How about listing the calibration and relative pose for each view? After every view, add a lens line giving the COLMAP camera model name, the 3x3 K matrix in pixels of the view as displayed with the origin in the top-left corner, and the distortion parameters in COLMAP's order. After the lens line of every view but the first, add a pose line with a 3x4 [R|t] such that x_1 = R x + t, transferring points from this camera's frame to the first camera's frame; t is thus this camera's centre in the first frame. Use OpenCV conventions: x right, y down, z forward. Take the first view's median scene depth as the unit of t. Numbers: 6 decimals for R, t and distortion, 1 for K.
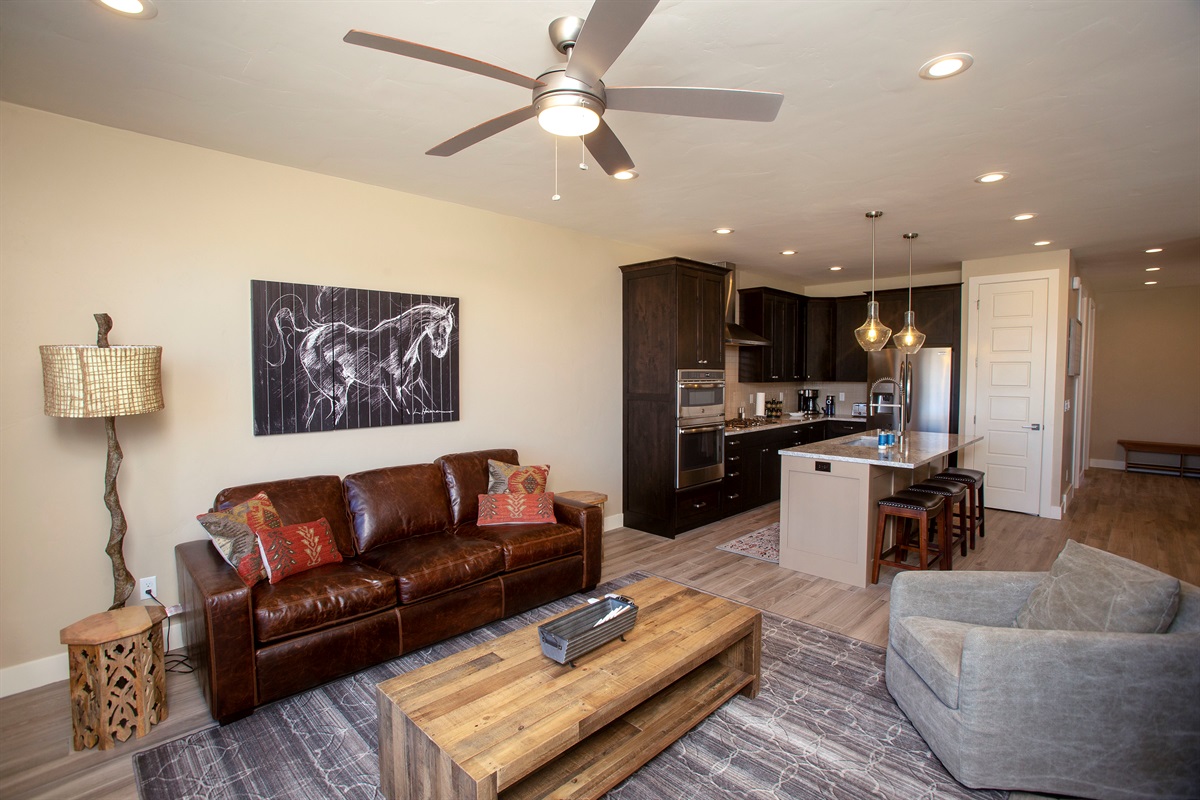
lens RADIAL K [[572.4, 0, 596.7], [0, 572.4, 402.6], [0, 0, 1]] dist [-0.005525, -0.000182]
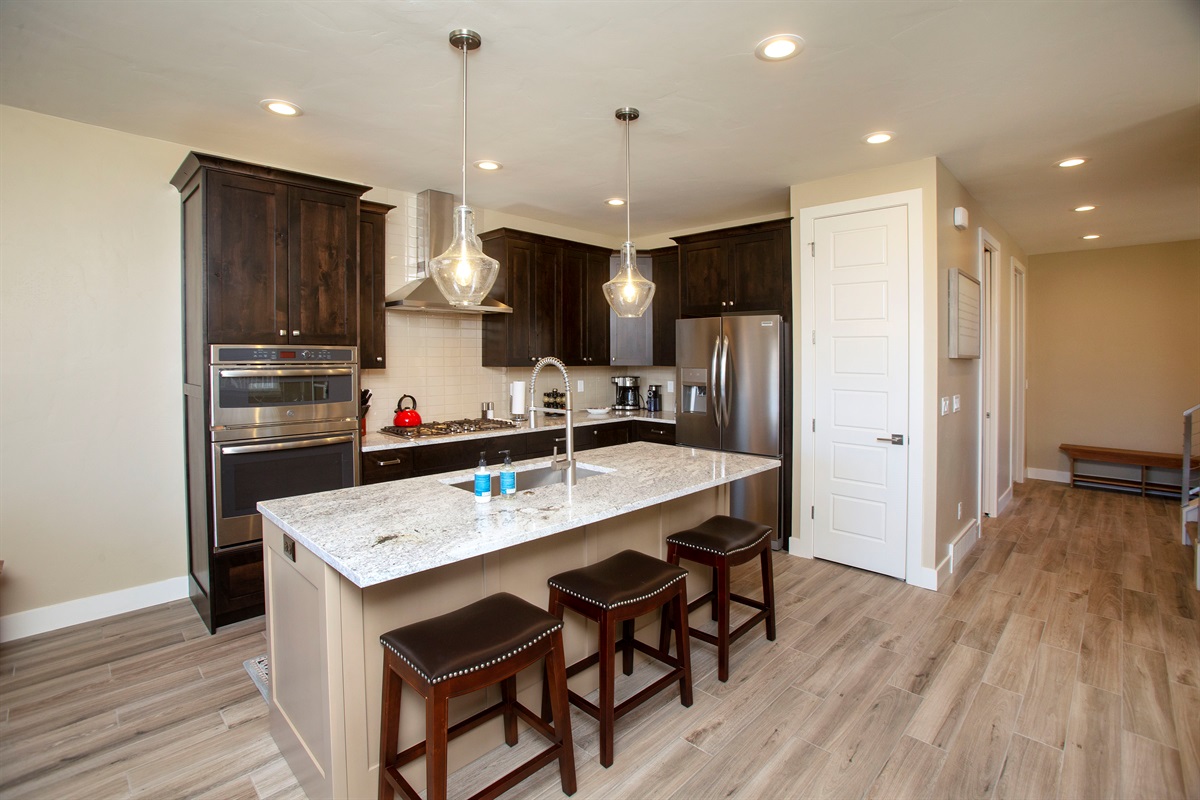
lens RADIAL K [[521.0, 0, 599.0], [0, 521.0, 364.8], [0, 0, 1]] dist [-0.029044, 0.000012]
pose [[0.999101, 0.003988, -0.042197, 0.441851], [-0.005607, 0.999250, -0.038317, -0.014693], [0.042013, 0.038519, 0.998374, 0.395596]]
